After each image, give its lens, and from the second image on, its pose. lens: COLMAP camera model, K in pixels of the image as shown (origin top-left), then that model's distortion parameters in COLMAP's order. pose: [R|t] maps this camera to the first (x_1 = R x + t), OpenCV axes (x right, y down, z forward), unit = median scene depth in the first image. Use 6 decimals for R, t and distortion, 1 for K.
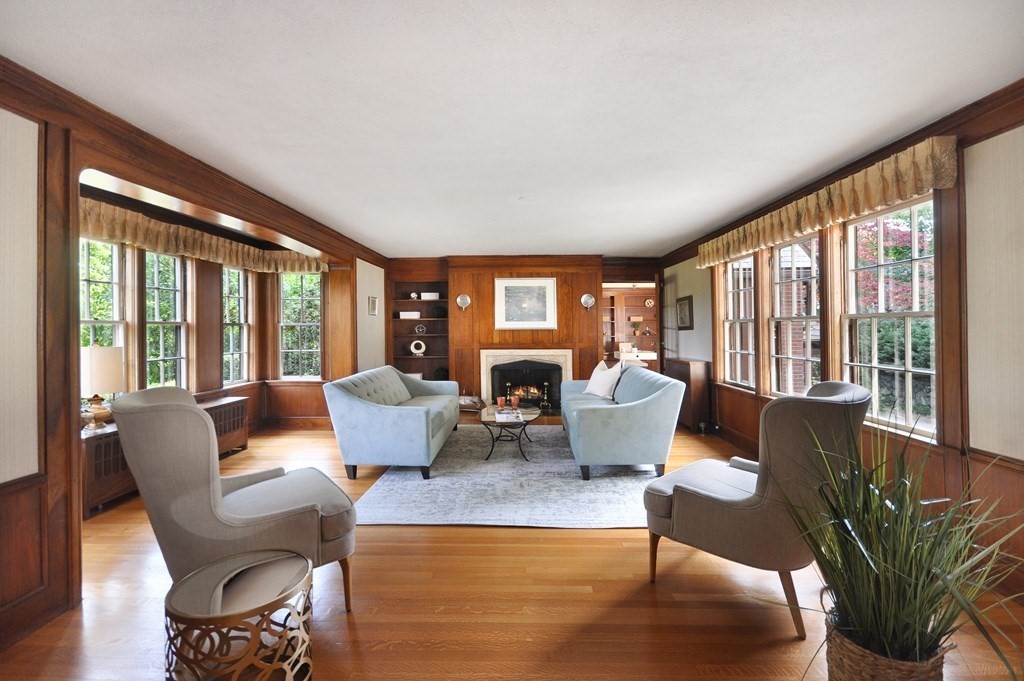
lens RADIAL K [[450.6, 0, 511.1], [0, 450.6, 324.8], [0, 0, 1]] dist [0.002063, 0.000204]
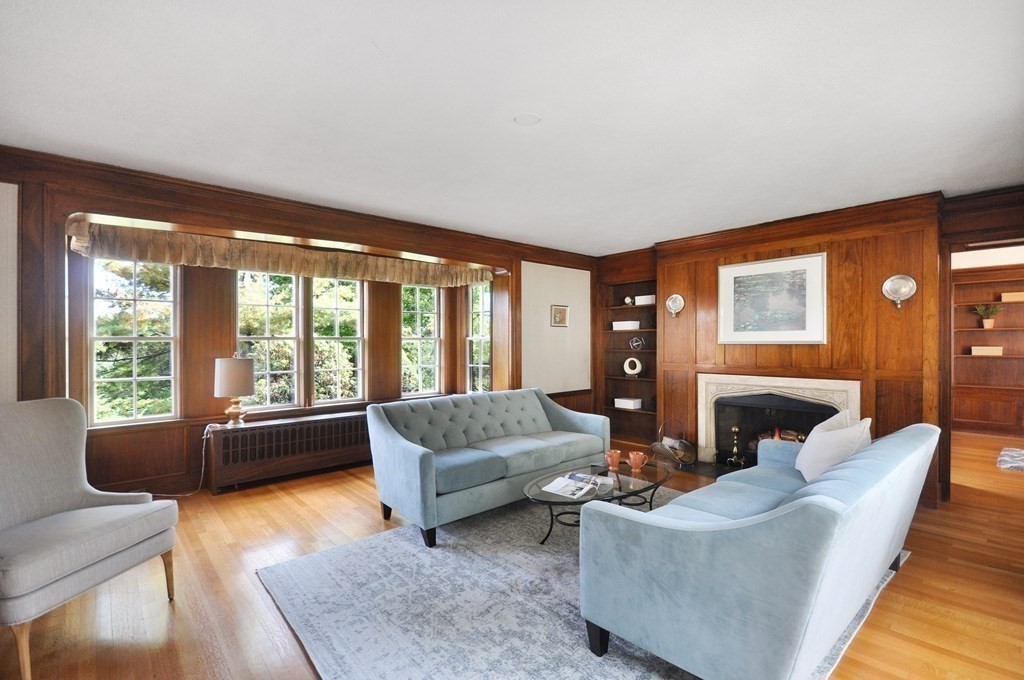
lens RADIAL K [[461.8, 0, 512.2], [0, 461.8, 347.2], [0, 0, 1]] dist [0.002240, 0.000206]
pose [[0.690824, 0.007865, -0.722980, 0.247567], [0.007626, 0.999806, 0.018164, 0.000754], [0.722982, -0.018062, 0.690630, 0.314903]]
